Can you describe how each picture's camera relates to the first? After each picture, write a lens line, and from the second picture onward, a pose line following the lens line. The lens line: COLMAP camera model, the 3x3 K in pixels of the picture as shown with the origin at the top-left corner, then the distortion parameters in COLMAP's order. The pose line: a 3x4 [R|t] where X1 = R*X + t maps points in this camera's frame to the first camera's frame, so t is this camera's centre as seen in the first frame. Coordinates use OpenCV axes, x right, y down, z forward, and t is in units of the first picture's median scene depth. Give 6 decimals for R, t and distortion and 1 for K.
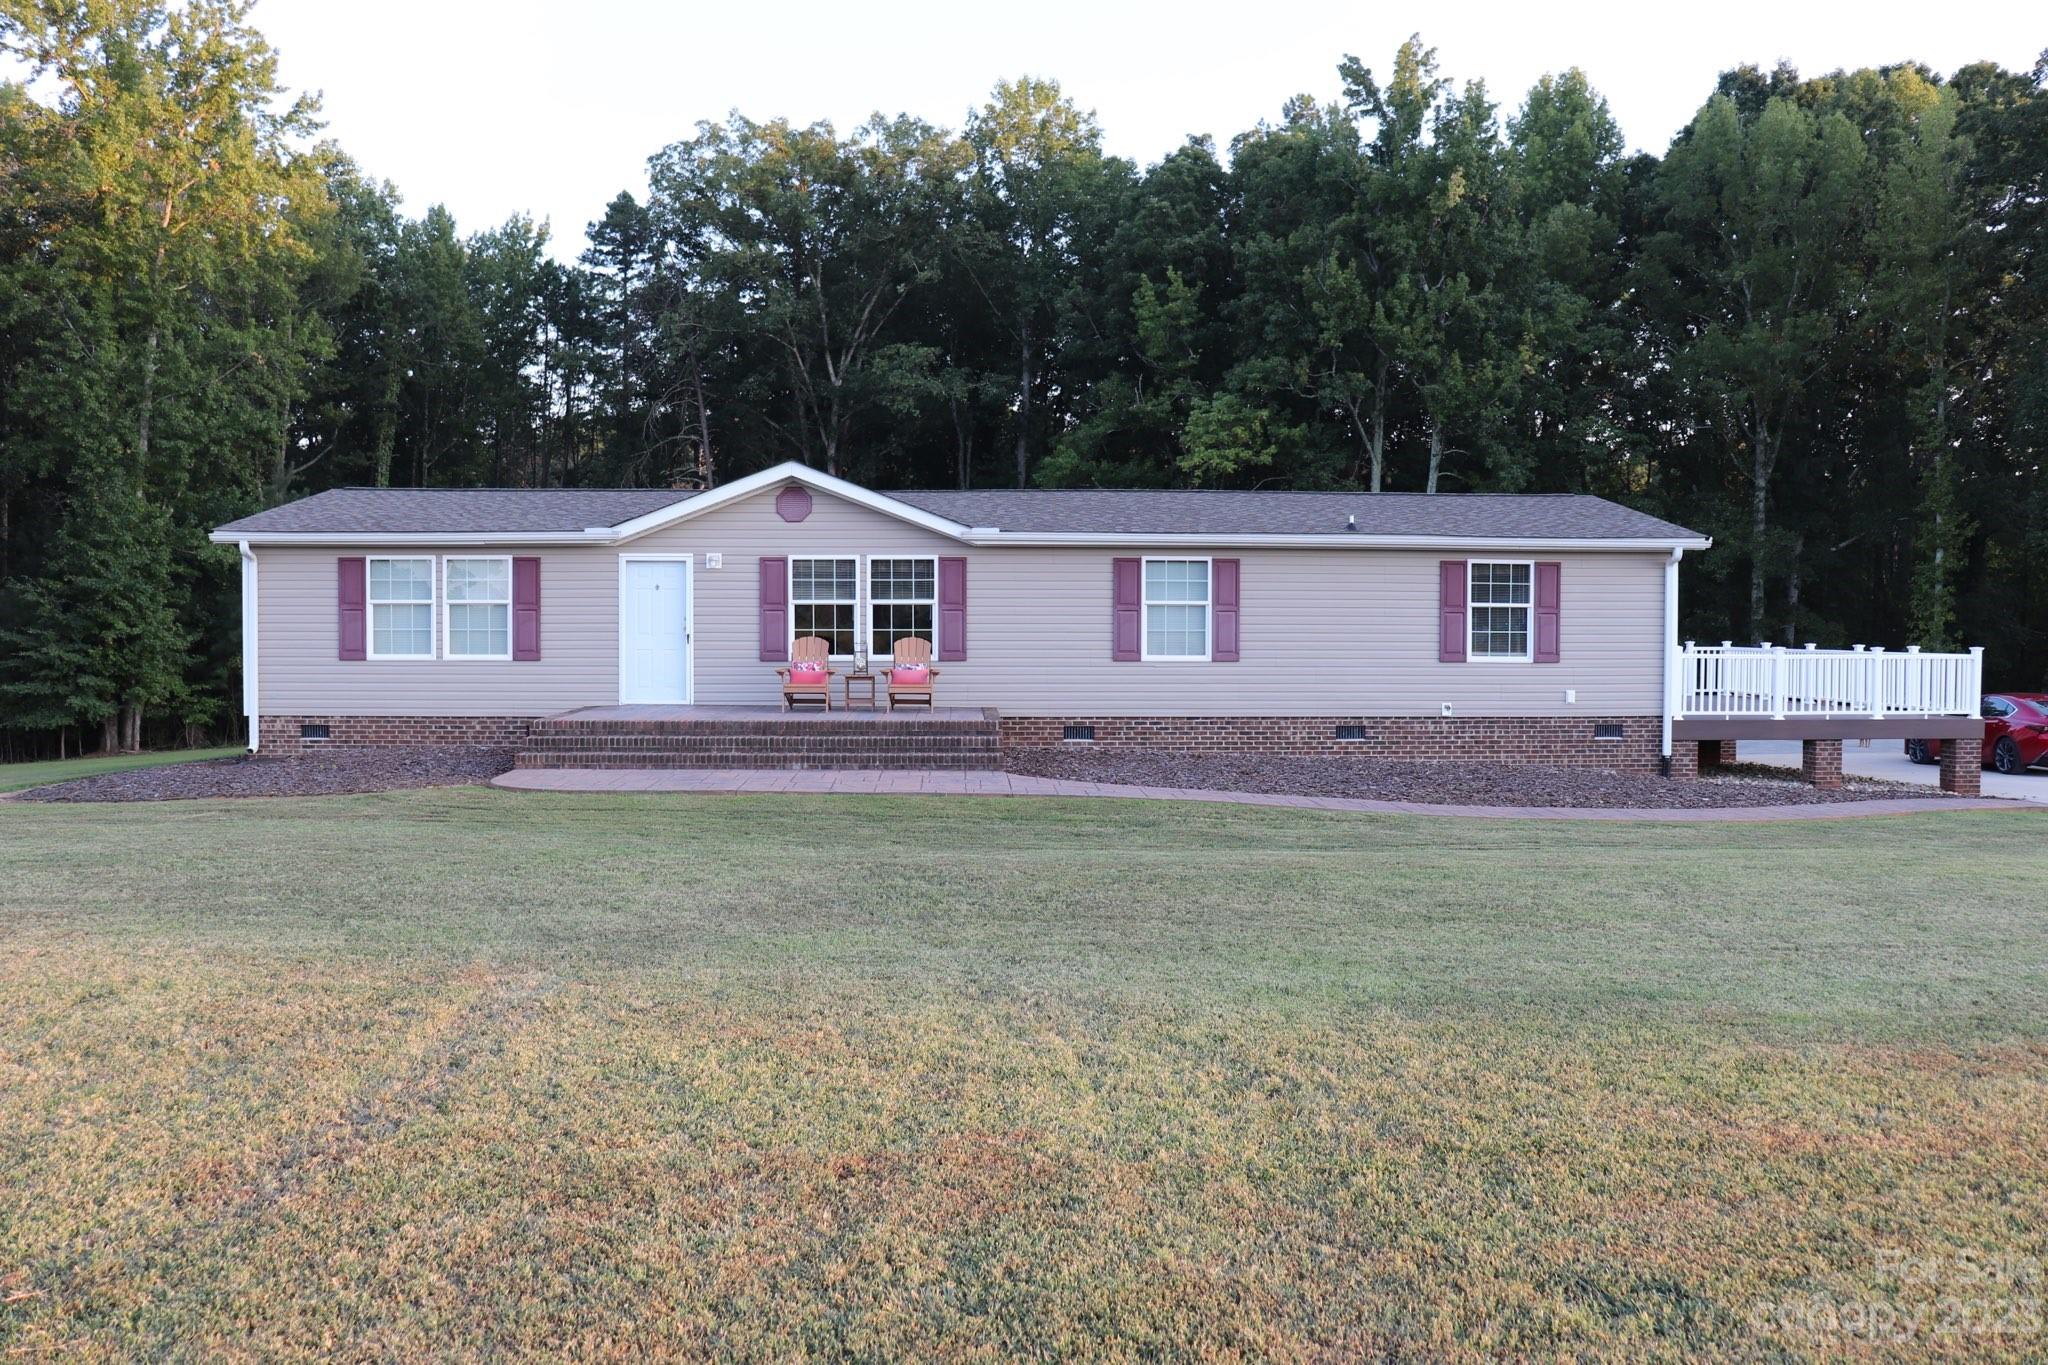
lens RADIAL K [[1778.8, 0, 1024.4], [0, 1778.8, 679.2], [0, 0, 1]] dist [-0.181967, 0.176146]
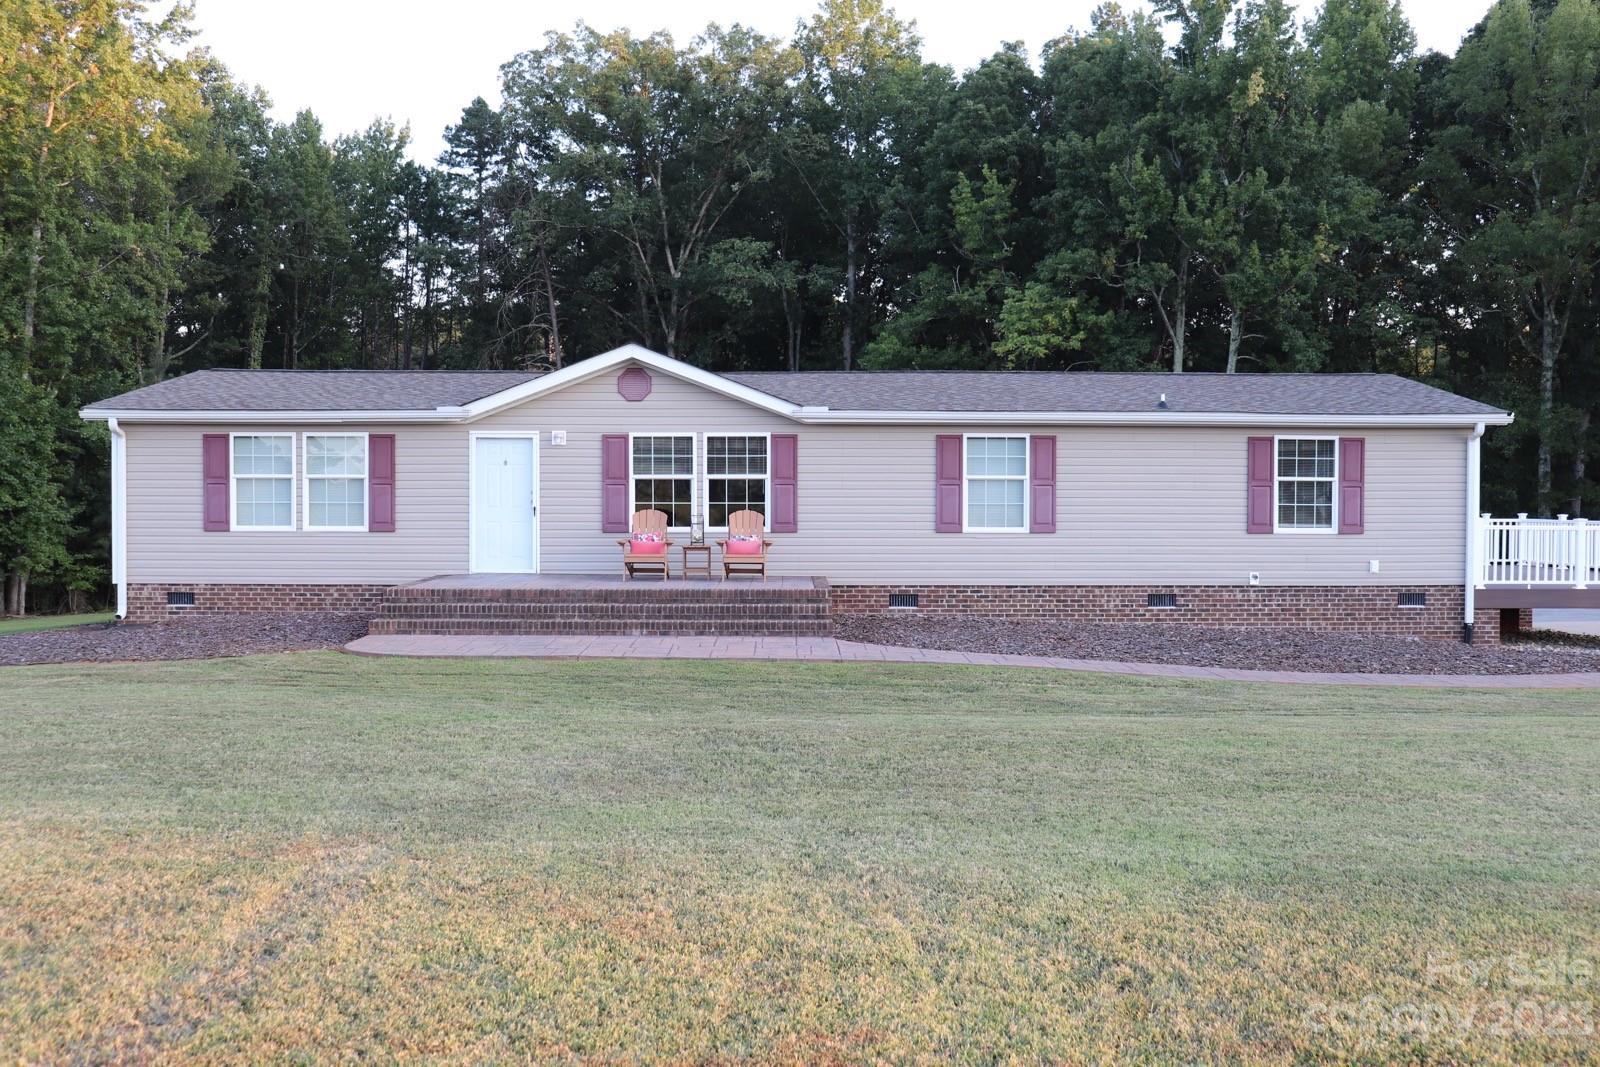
lens RADIAL K [[1632.5, 0, 800.0], [0, 1632.5, 533.5], [0, 0, 1]] dist [-0.130399, 0.212919]
pose [[0.999554, 0.000213, -0.029877, -0.000802], [-0.000501, 0.999953, -0.009651, -0.000089], [0.029873, 0.009661, 0.999507, 0.011932]]
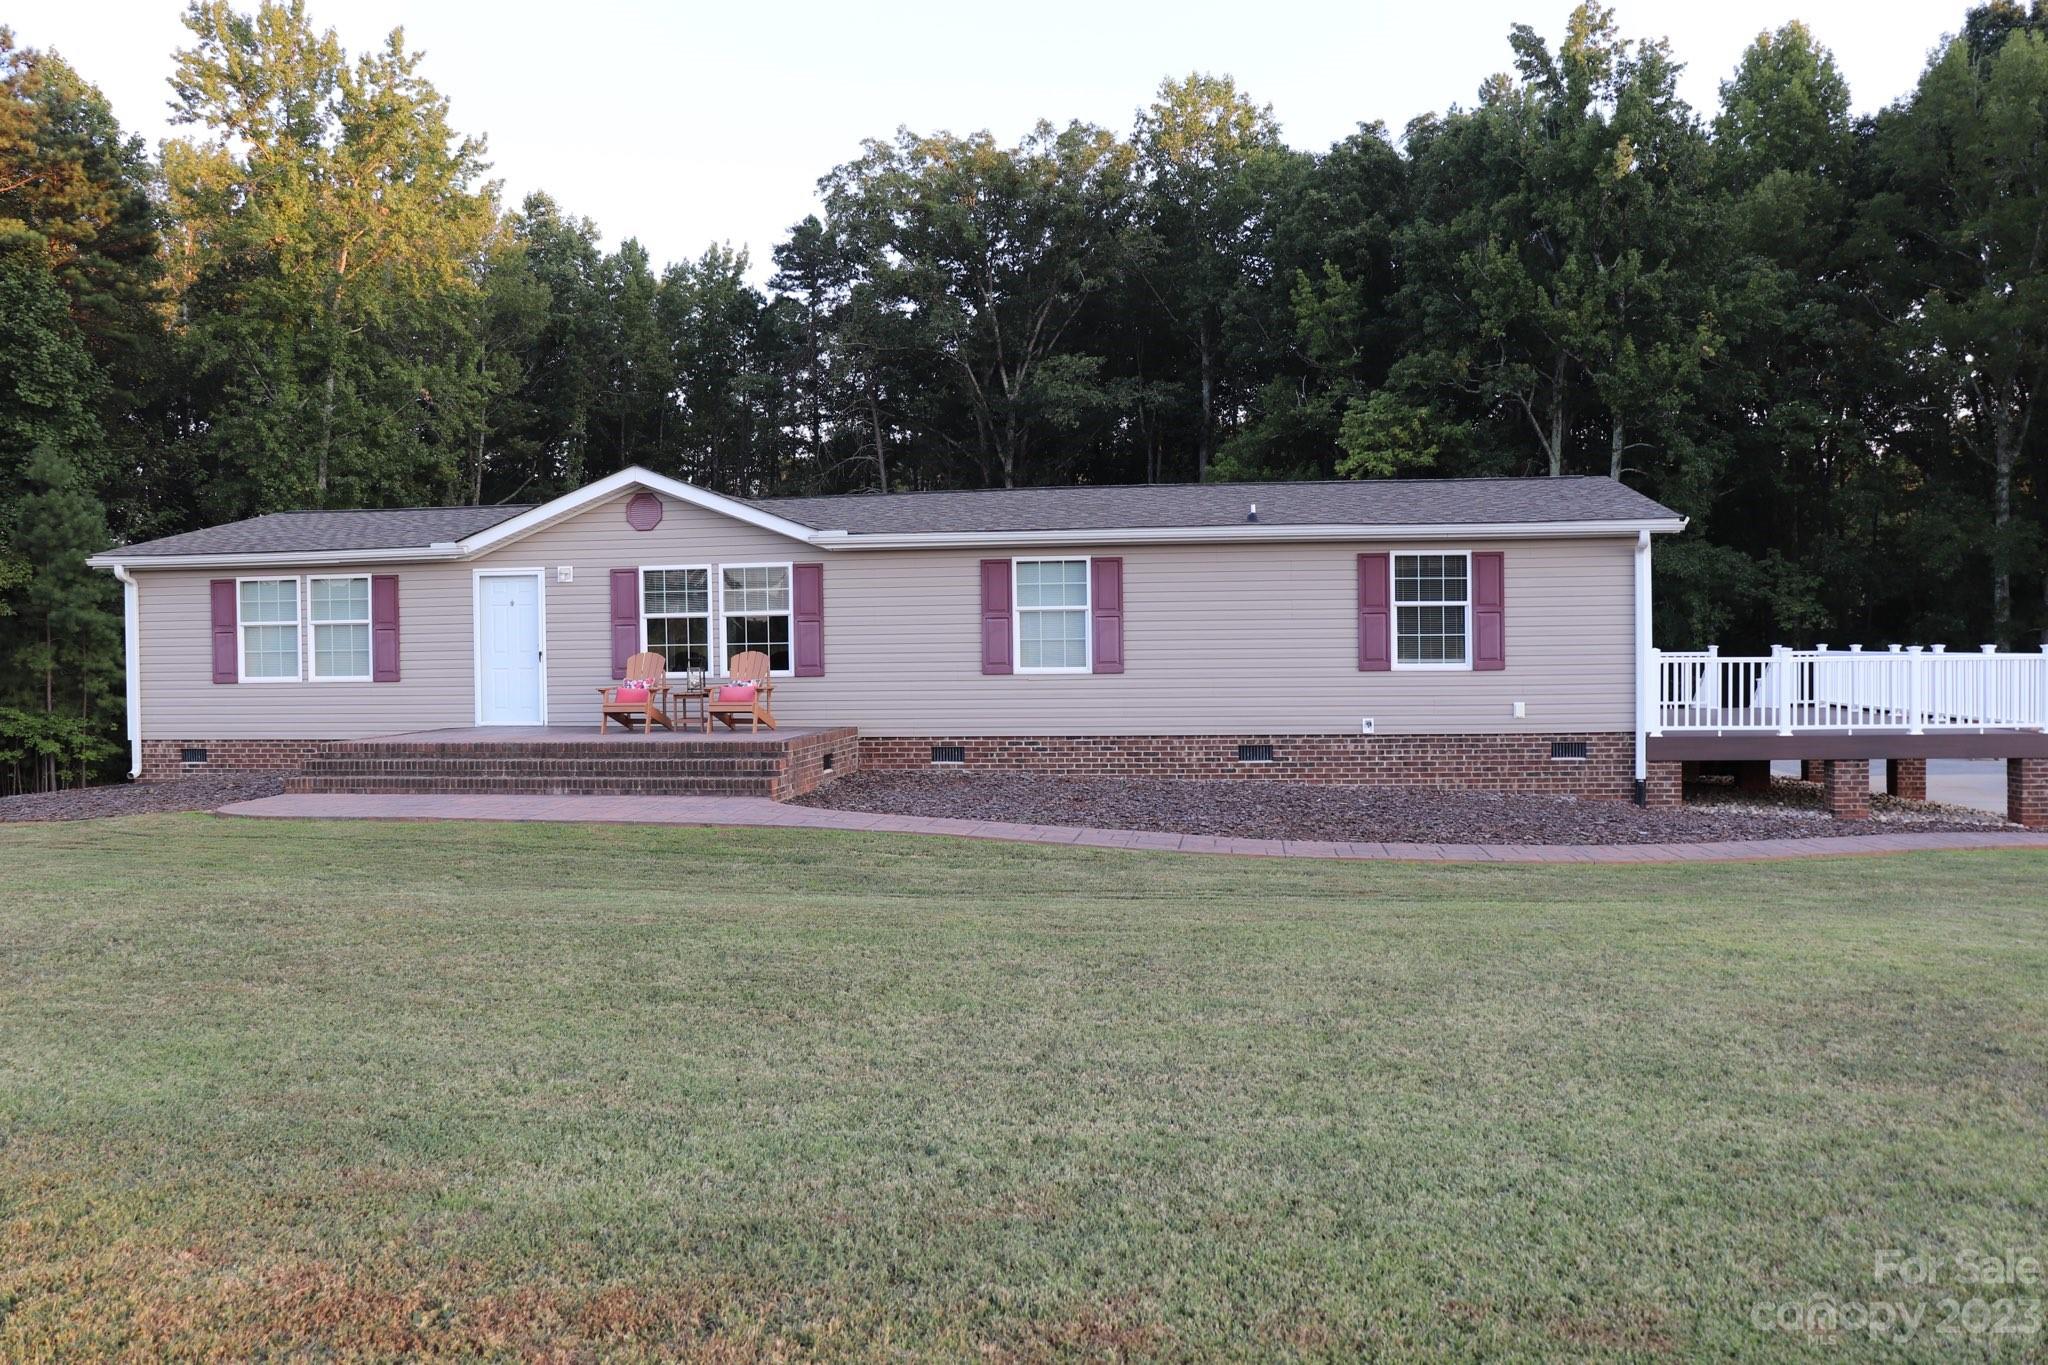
lens RADIAL K [[1771.2, 0, 993.2], [0, 1771.2, 695.3], [0, 0, 1]] dist [-0.188268, 0.176333]
pose [[0.980461, -0.010115, -0.196455, 0.095917], [0.009516, 0.999947, -0.003995, 0.001640], [0.196485, 0.002047, 0.980505, 0.050699]]
